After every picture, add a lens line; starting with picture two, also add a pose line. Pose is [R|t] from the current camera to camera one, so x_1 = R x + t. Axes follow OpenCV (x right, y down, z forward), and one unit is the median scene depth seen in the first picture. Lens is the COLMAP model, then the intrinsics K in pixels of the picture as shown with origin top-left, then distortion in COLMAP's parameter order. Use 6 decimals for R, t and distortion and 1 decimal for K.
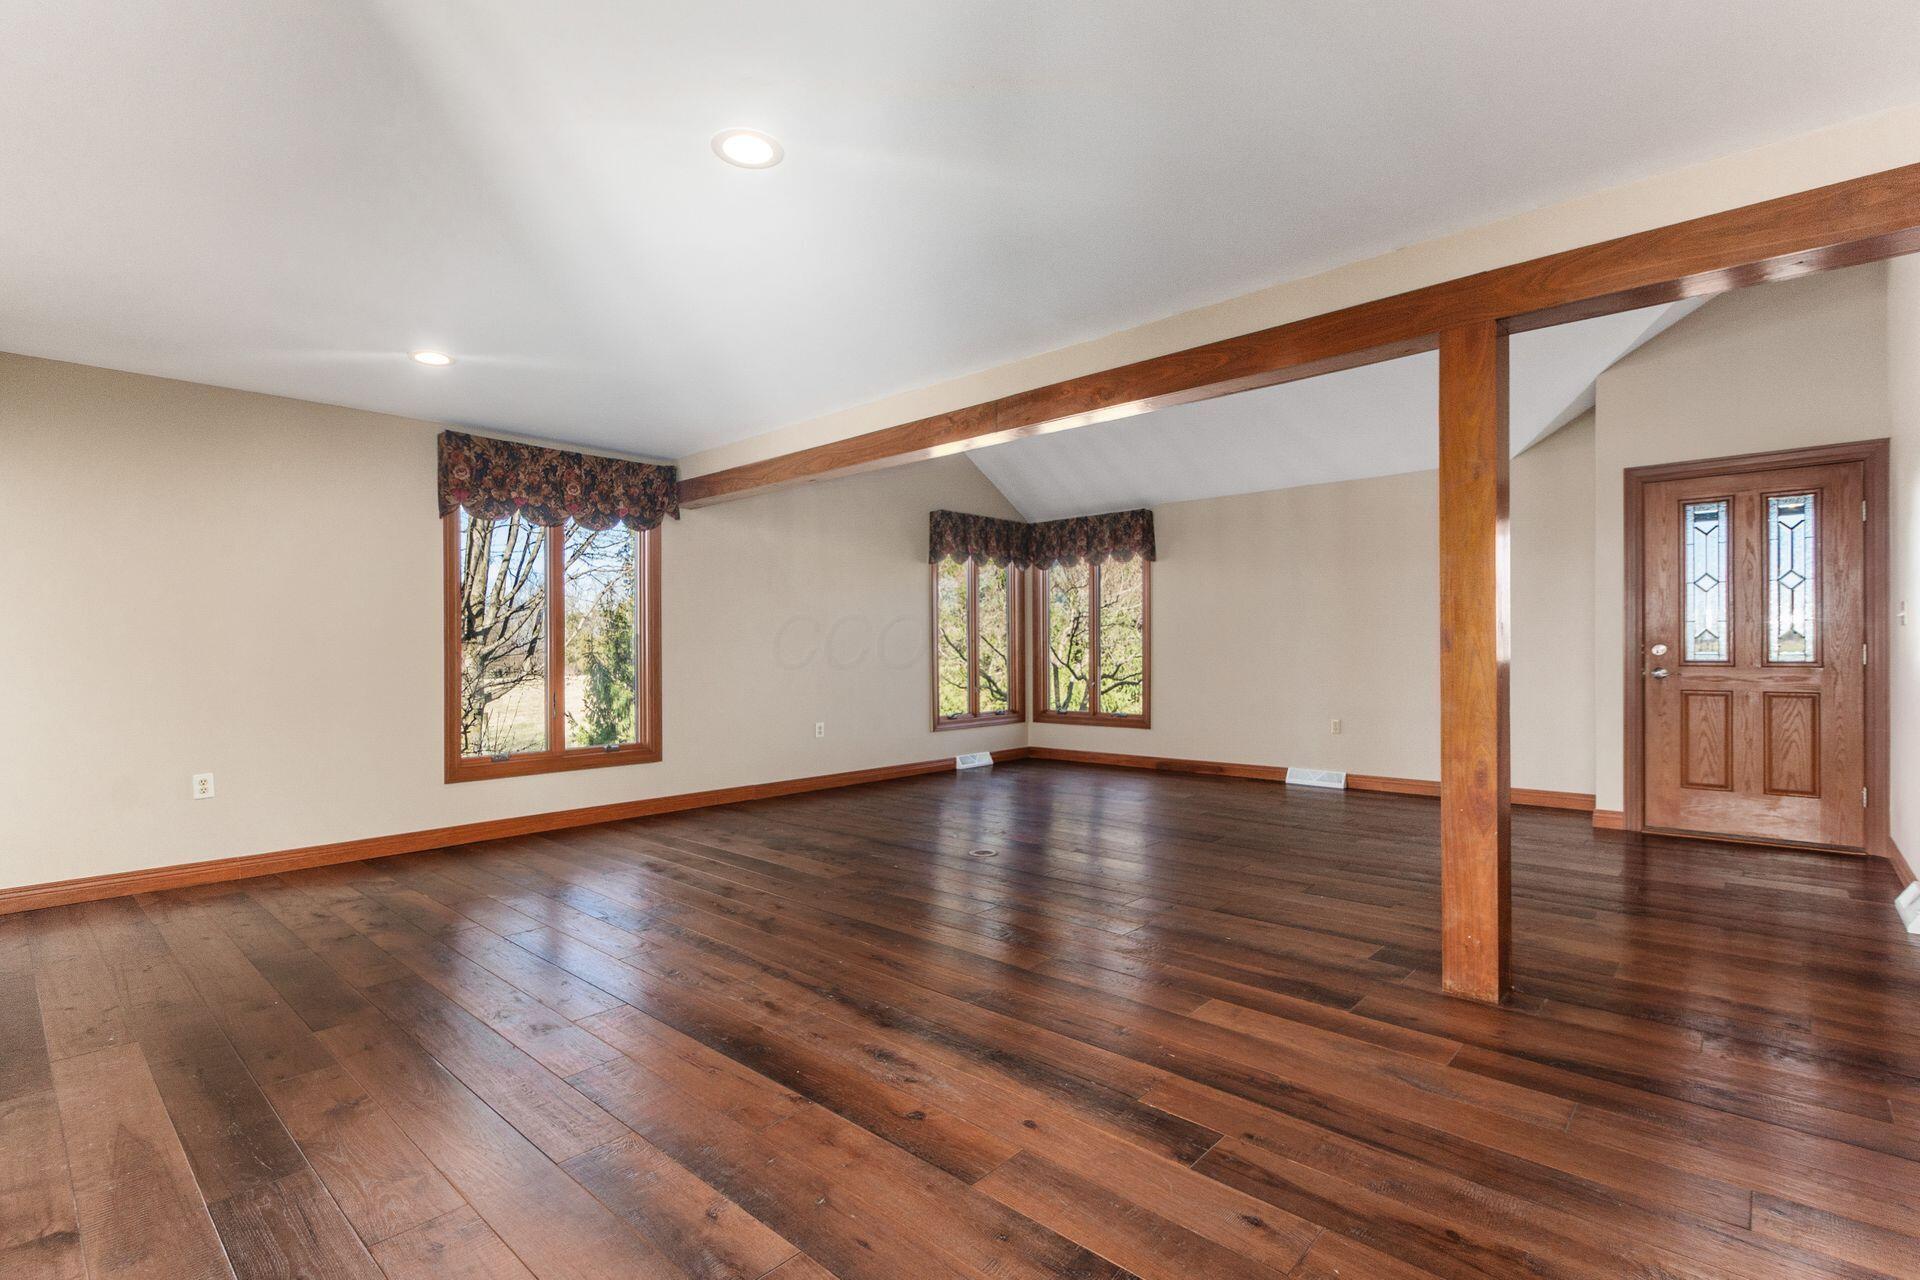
lens RADIAL K [[875.3, 0, 948.5], [0, 875.3, 658.7], [0, 0, 1]] dist [-0.000354, -0.000550]
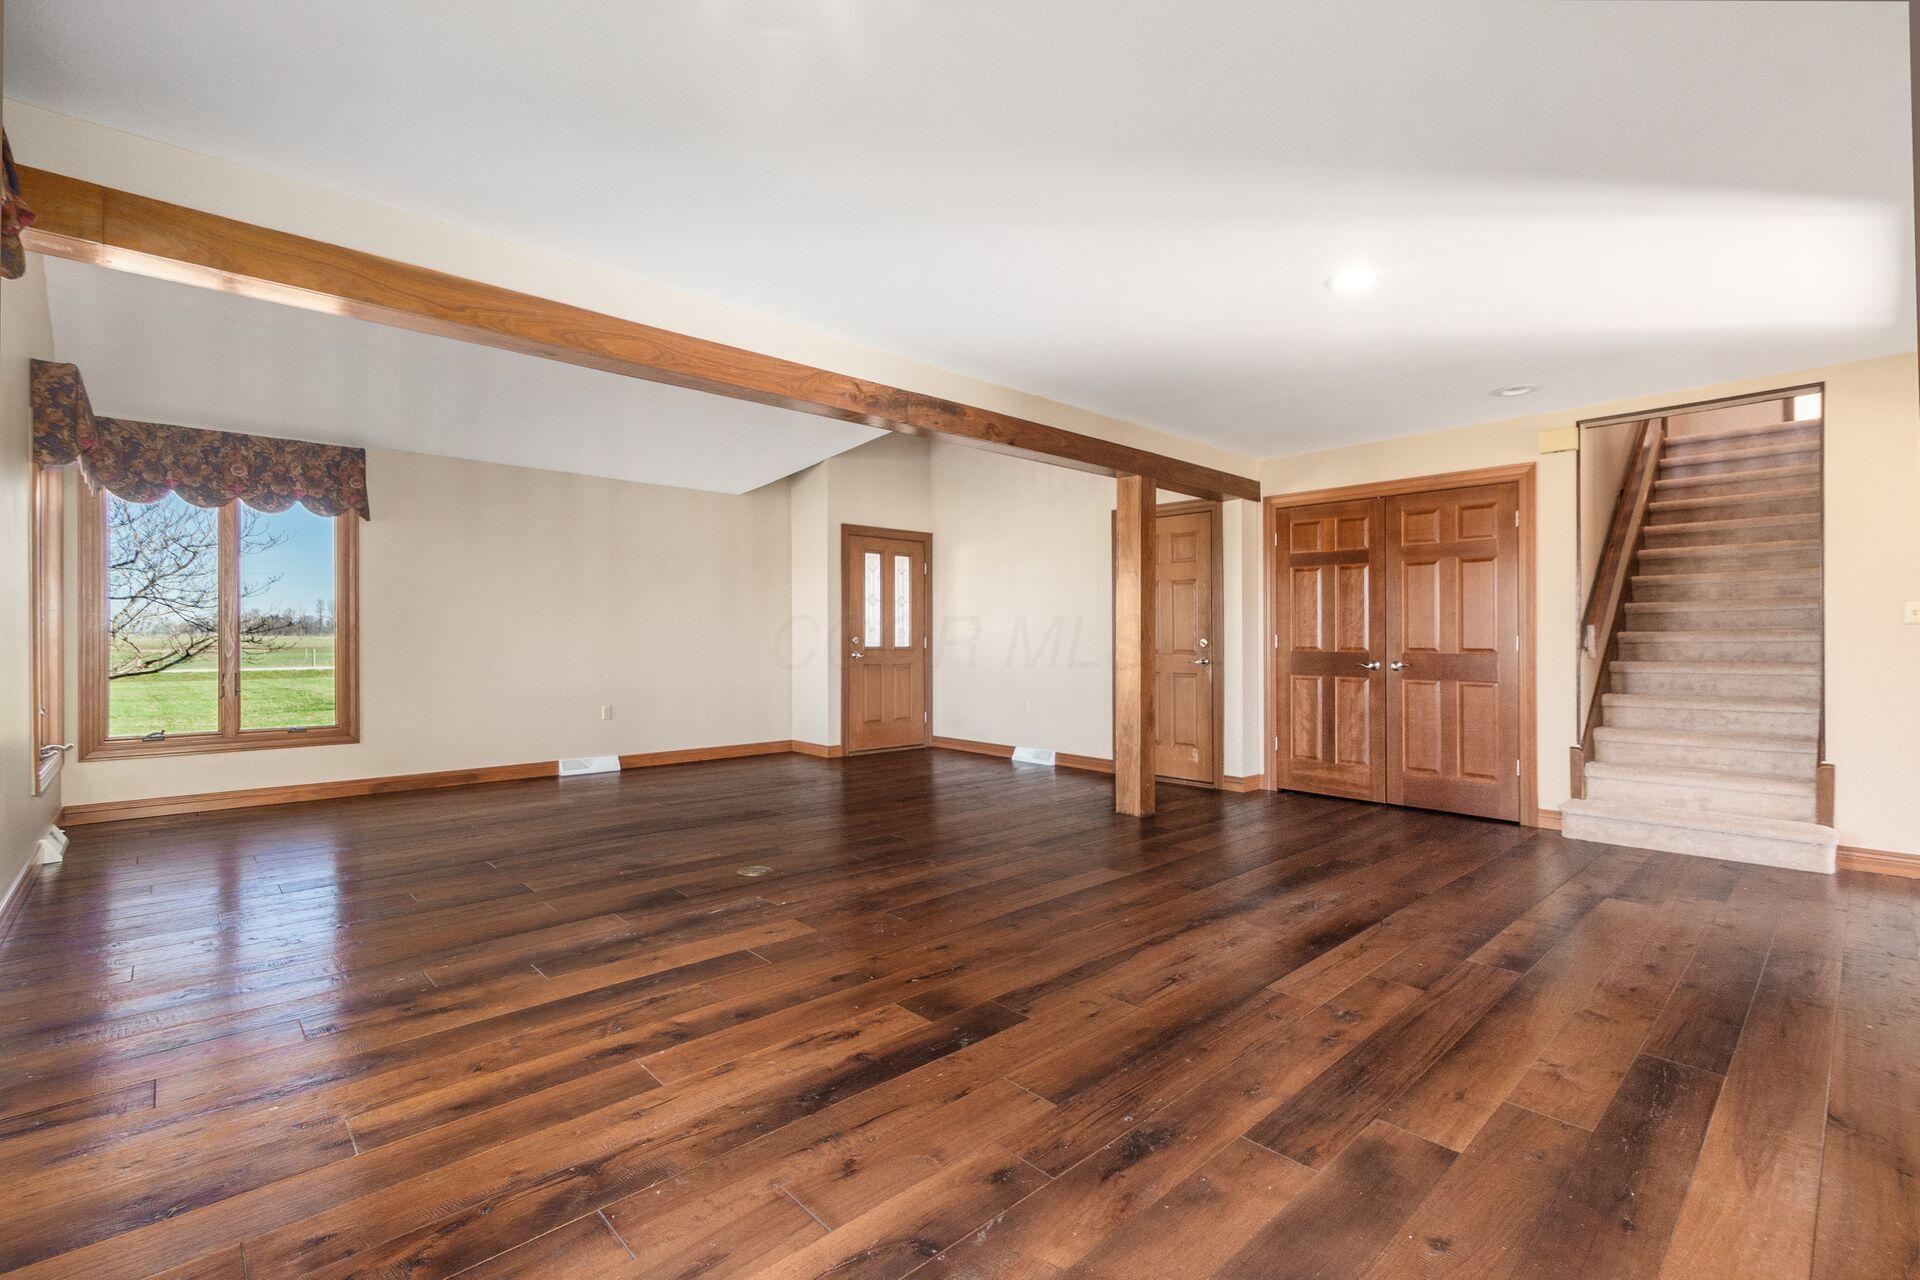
lens RADIAL K [[848.7, 0, 973.9], [0, 848.7, 639.3], [0, 0, 1]] dist [-0.000373, -0.000471]
pose [[0.080904, 0.005720, 0.996705, -0.721550], [0.006599, 0.999959, -0.006274, -0.000146], [-0.996700, 0.007085, 0.080863, 0.661814]]
